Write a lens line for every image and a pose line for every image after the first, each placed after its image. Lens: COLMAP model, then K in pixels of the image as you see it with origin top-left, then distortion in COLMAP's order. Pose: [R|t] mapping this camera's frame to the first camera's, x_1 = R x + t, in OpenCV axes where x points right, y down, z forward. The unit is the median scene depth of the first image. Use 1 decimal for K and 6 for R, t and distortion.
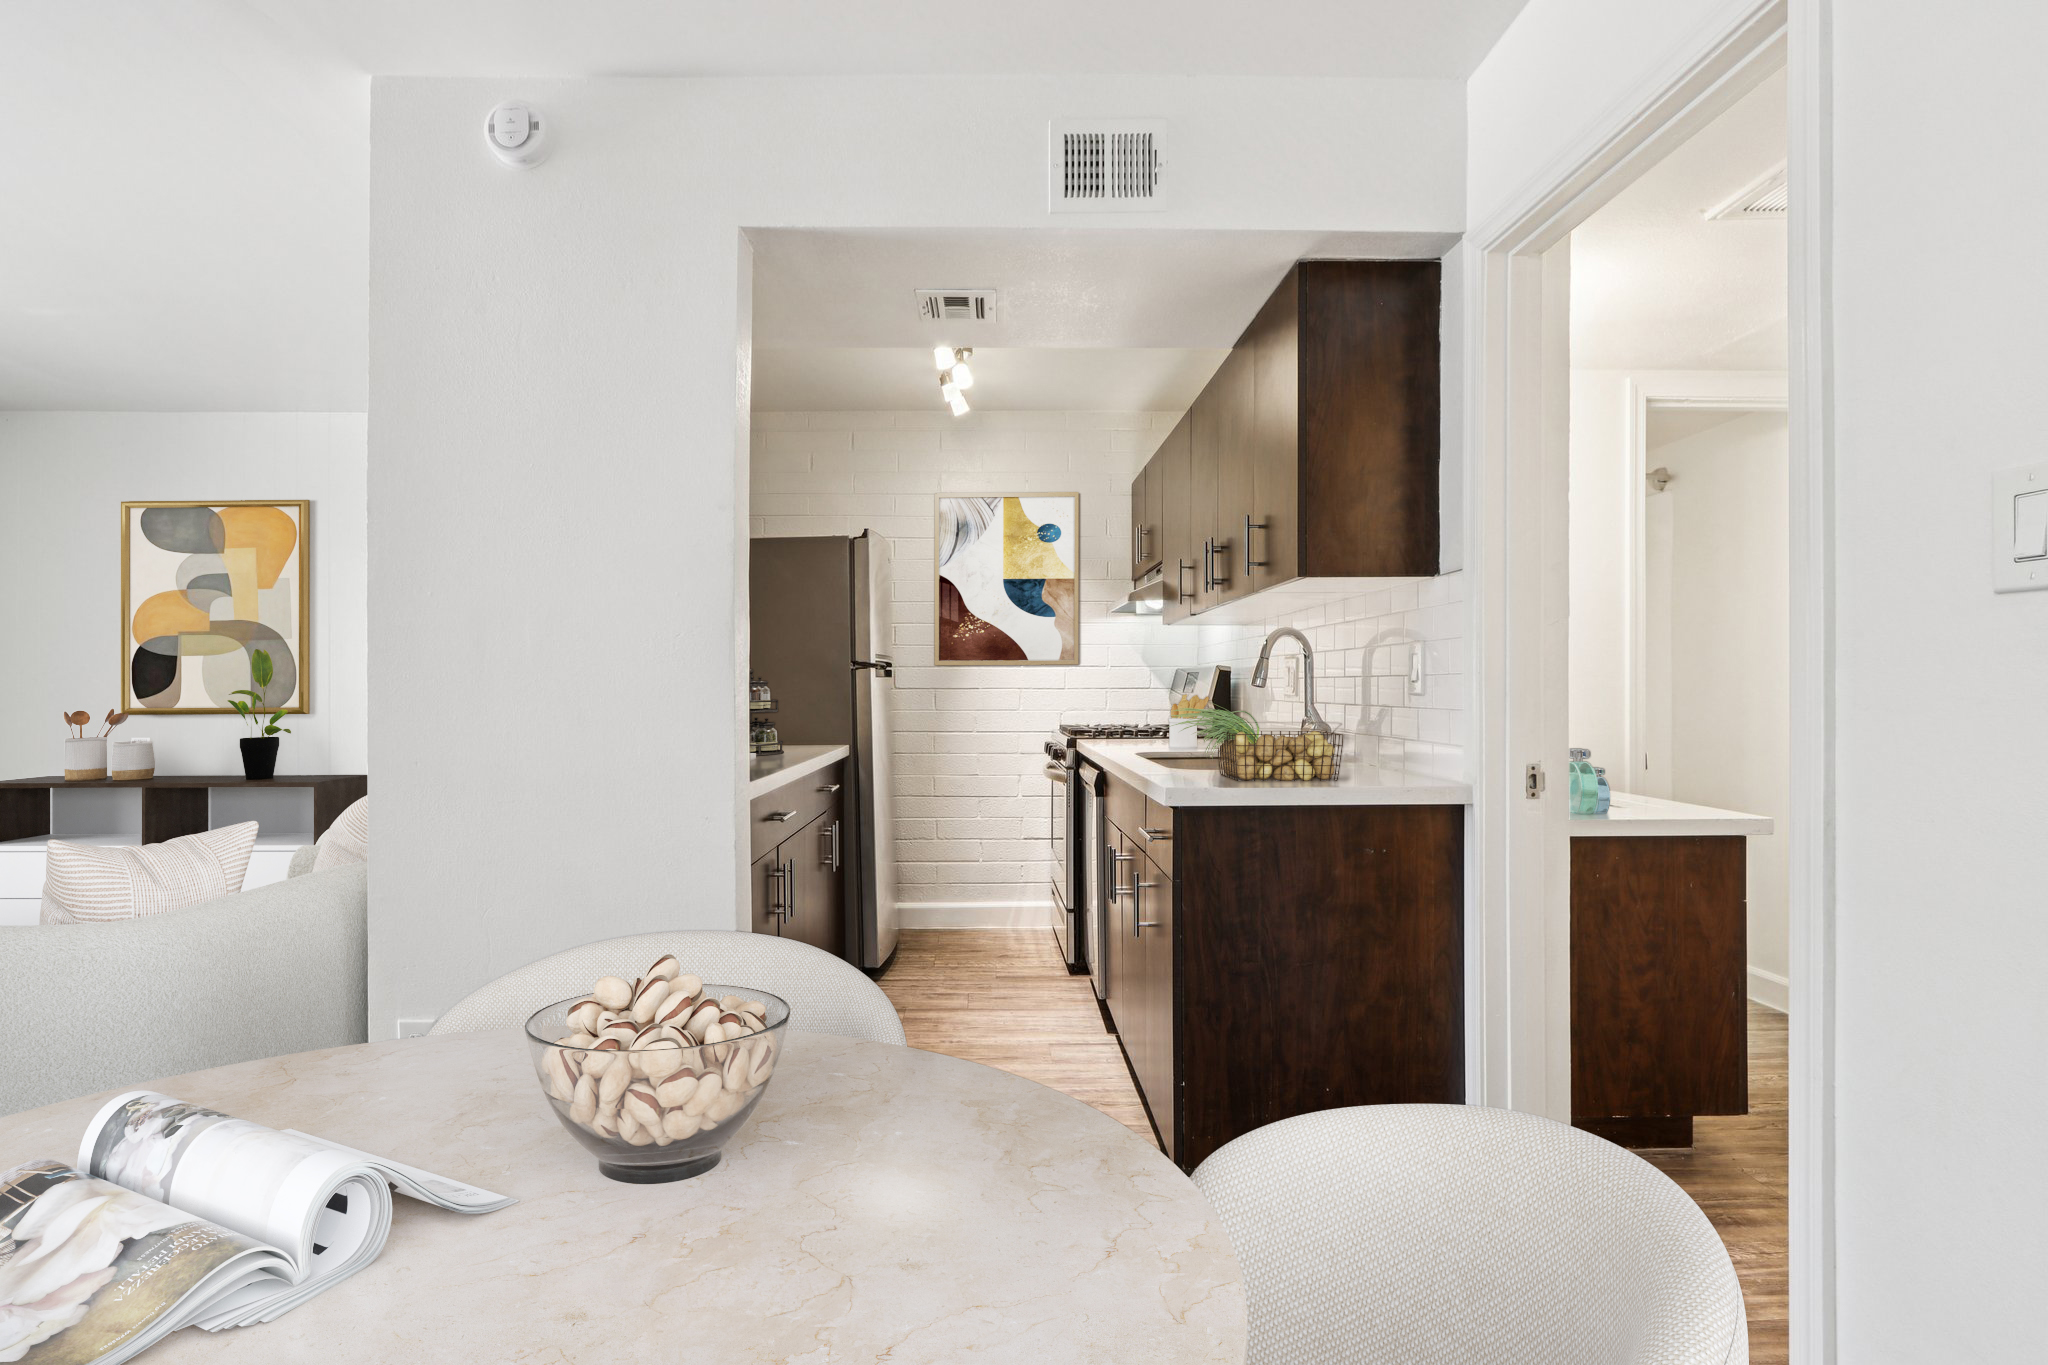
lens RADIAL K [[994.5, 0, 987.9], [0, 994.5, 692.0], [0, 0, 1]] dist [-0.003171, 0.000143]
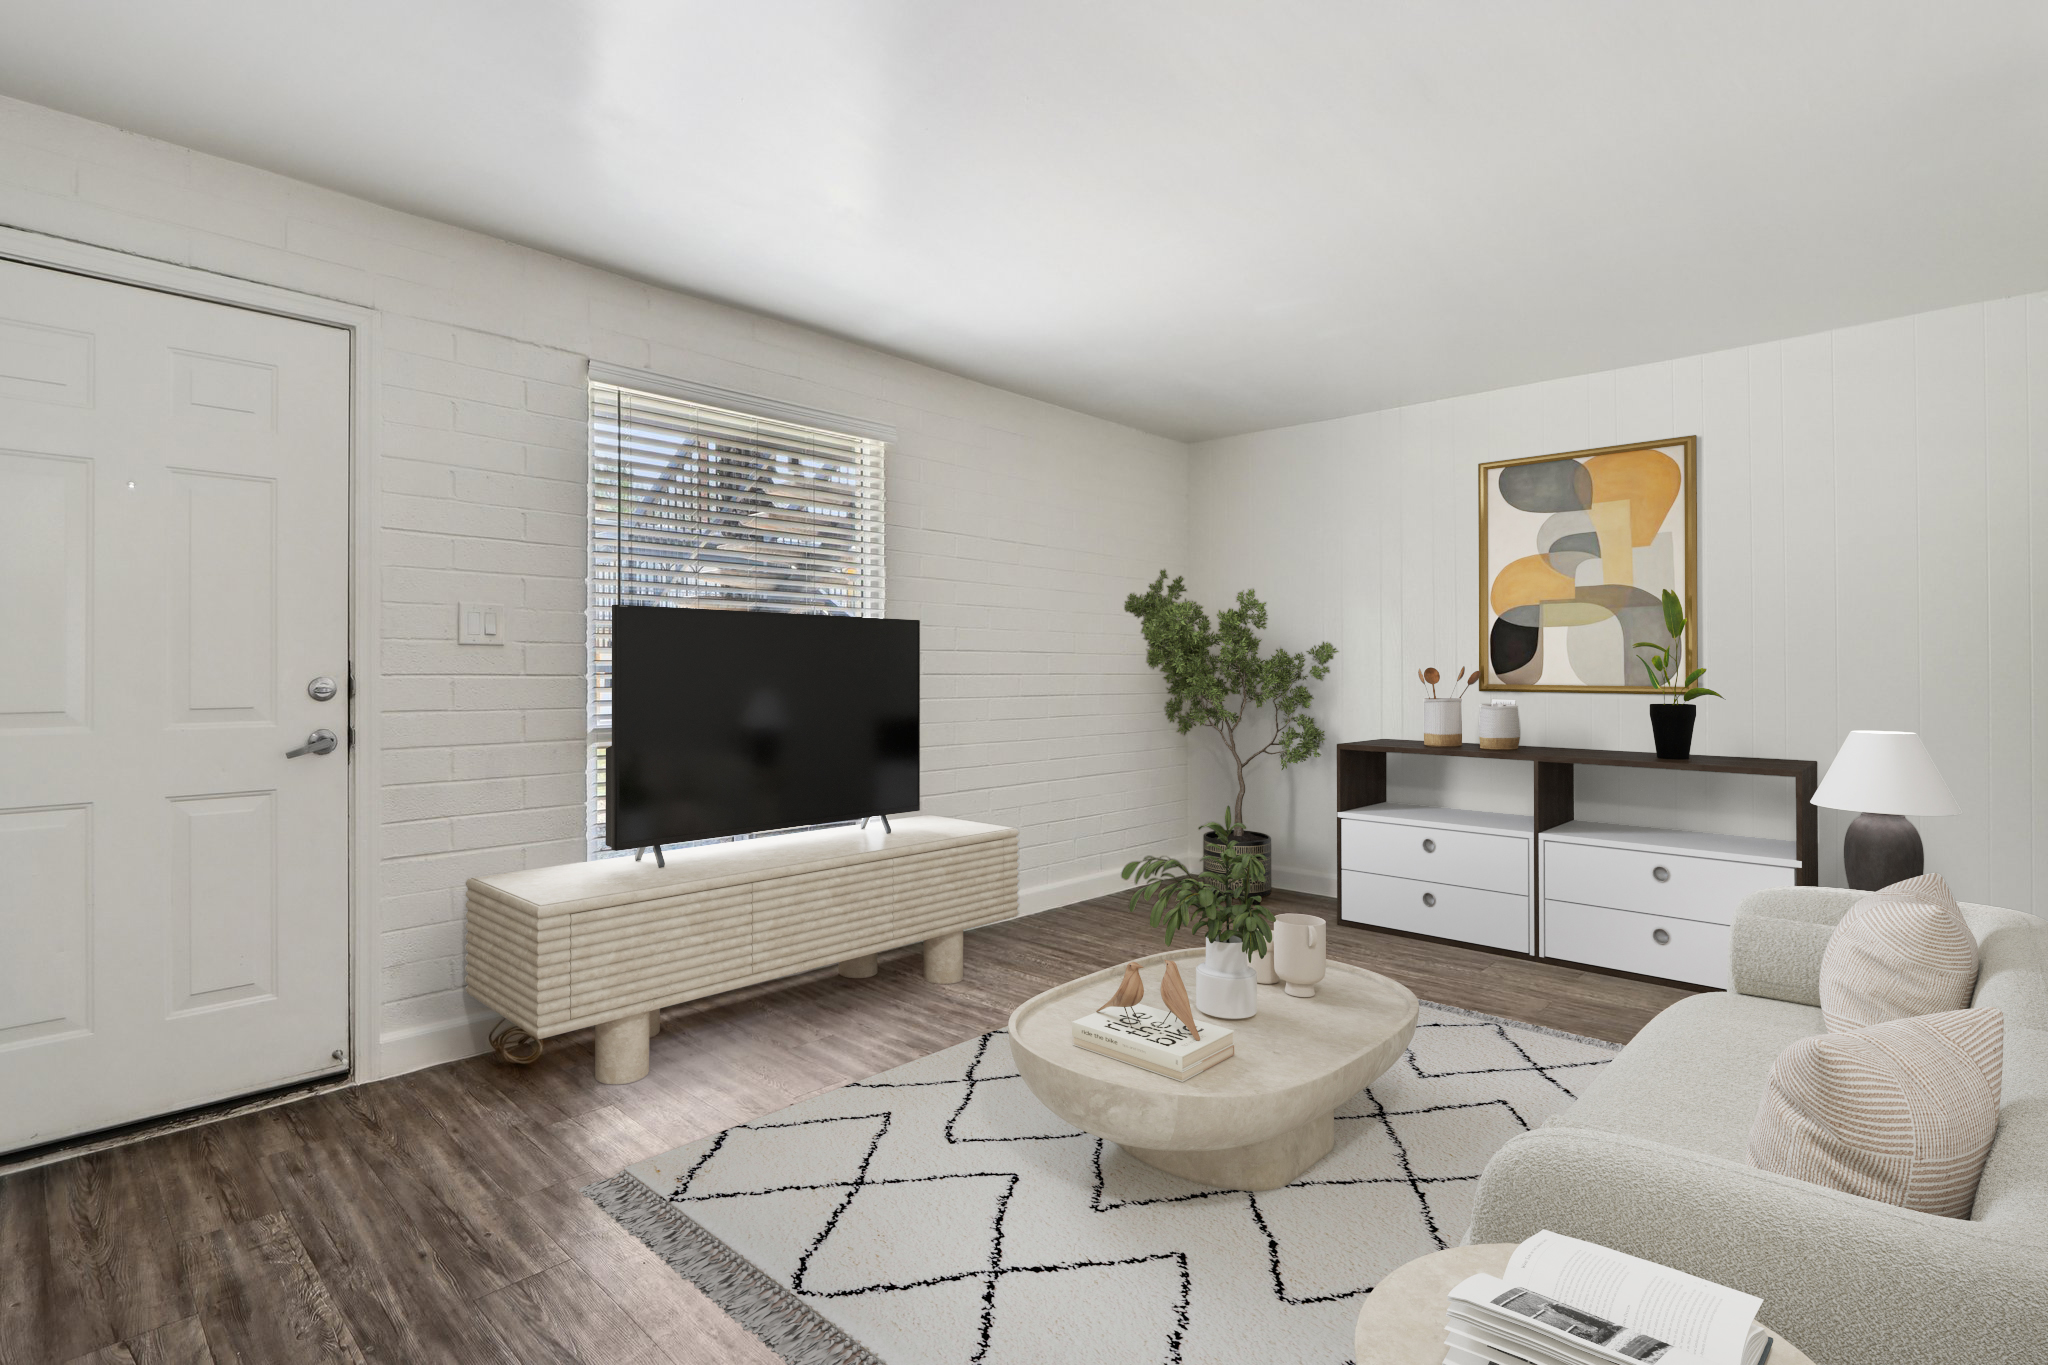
lens RADIAL K [[994.5, 0, 993.8], [0, 994.5, 657.9], [0, 0, 1]] dist [-0.003171, 0.000143]
pose [[0.720536, 0.007083, -0.693382, -0.572749], [-0.007274, 0.999970, 0.002656, -0.005755], [0.693380, 0.003130, 0.720566, -0.019323]]
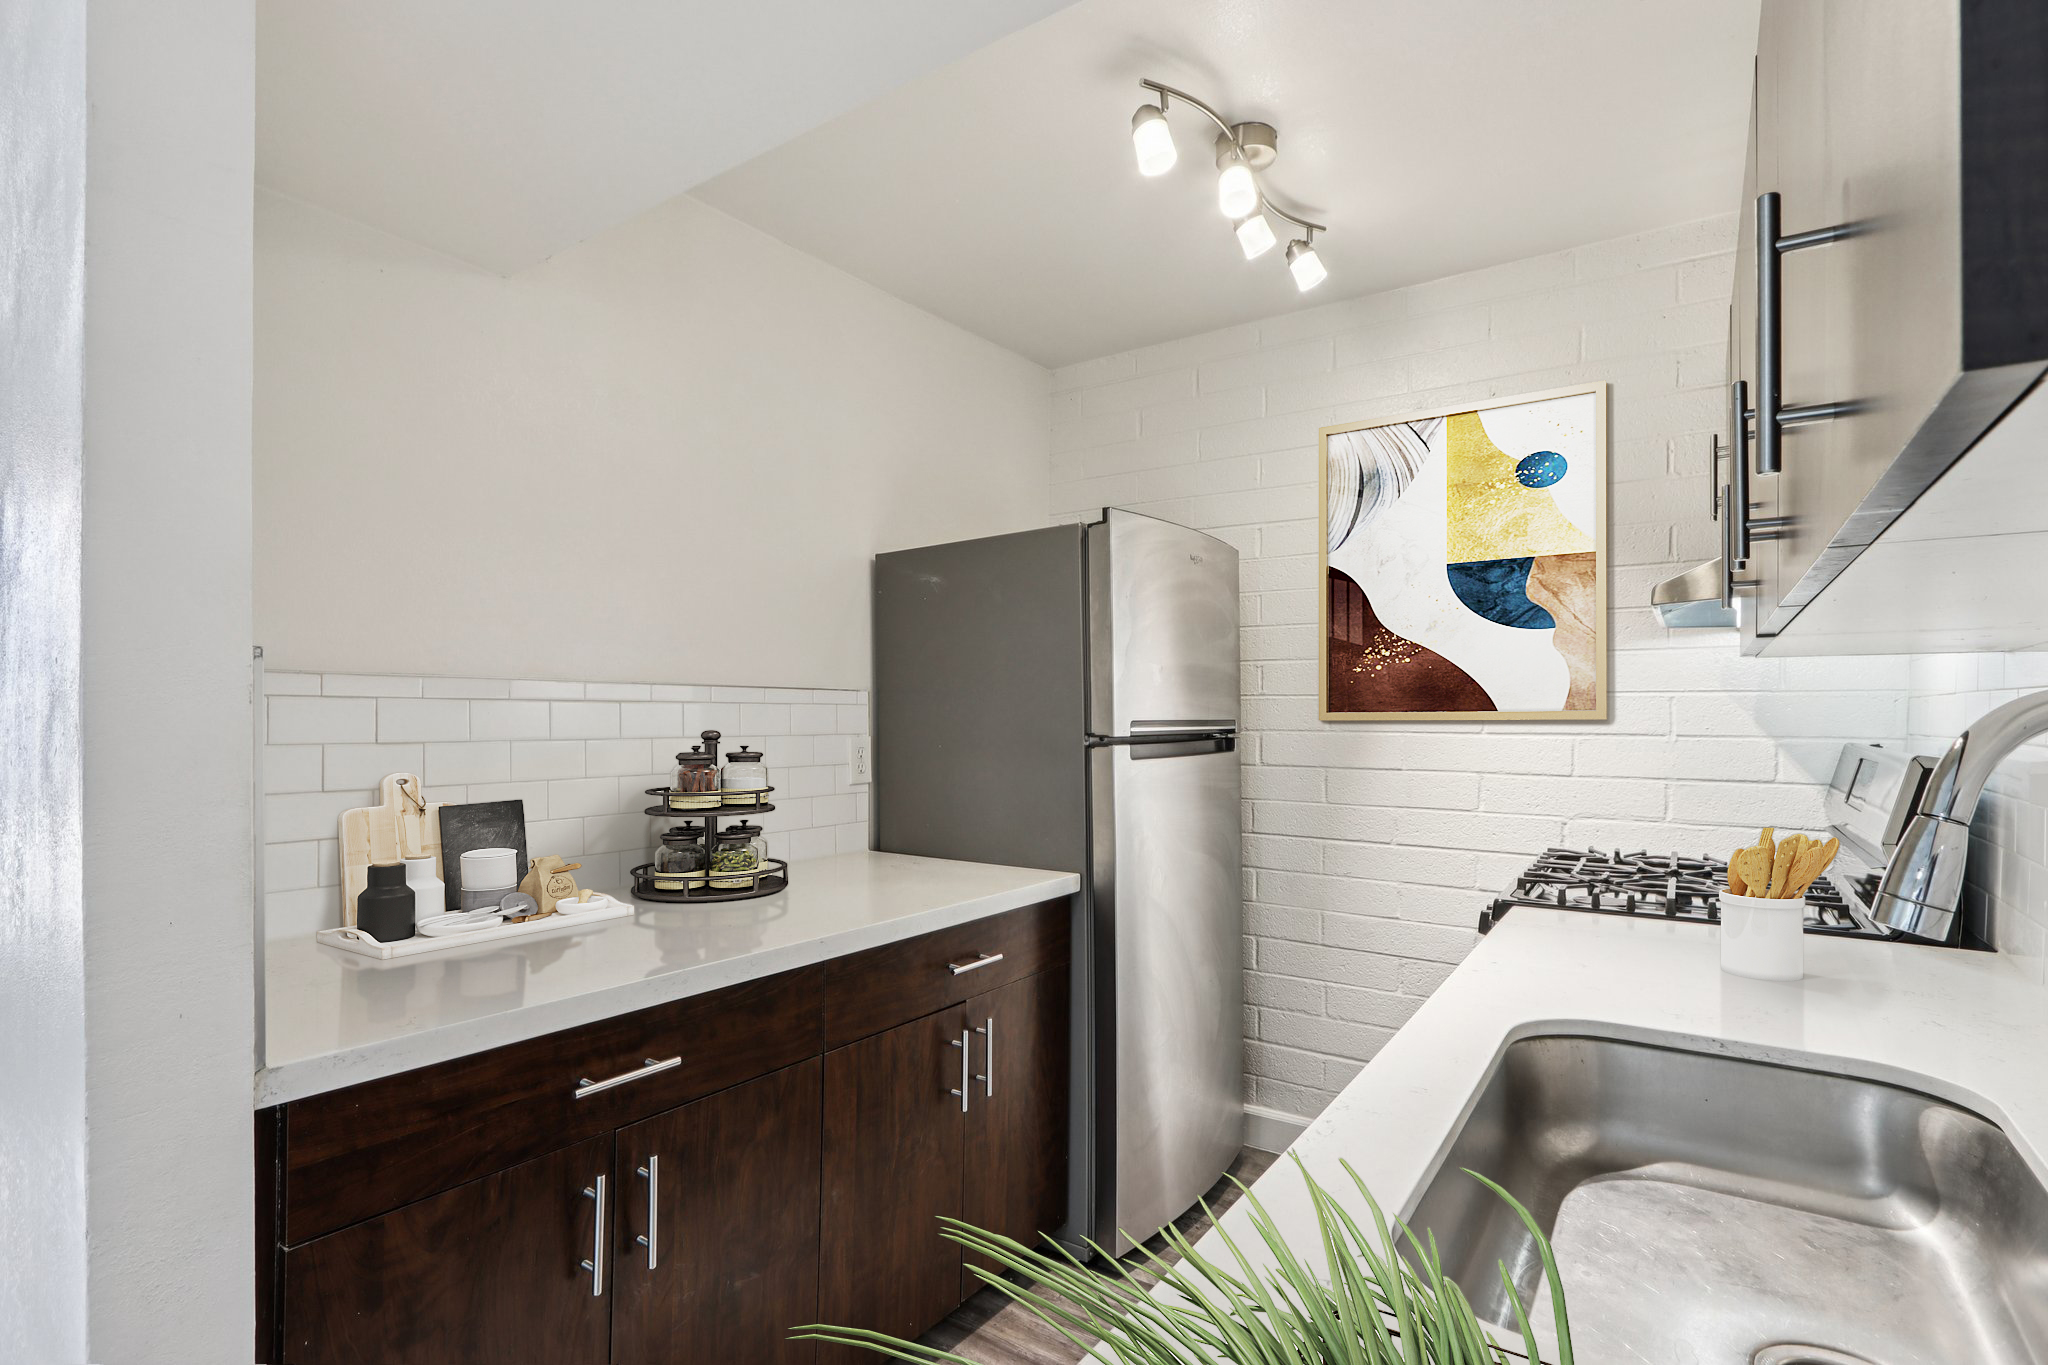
lens RADIAL K [[994.5, 0, 1000.6], [0, 994.5, 713.2], [0, 0, 1]] dist [-0.003171, 0.000143]
pose [[0.798710, 0.002163, -0.601712, 0.171560], [0.001383, 0.999984, 0.005430, -0.040858], [0.601715, -0.005169, 0.798694, 0.471727]]
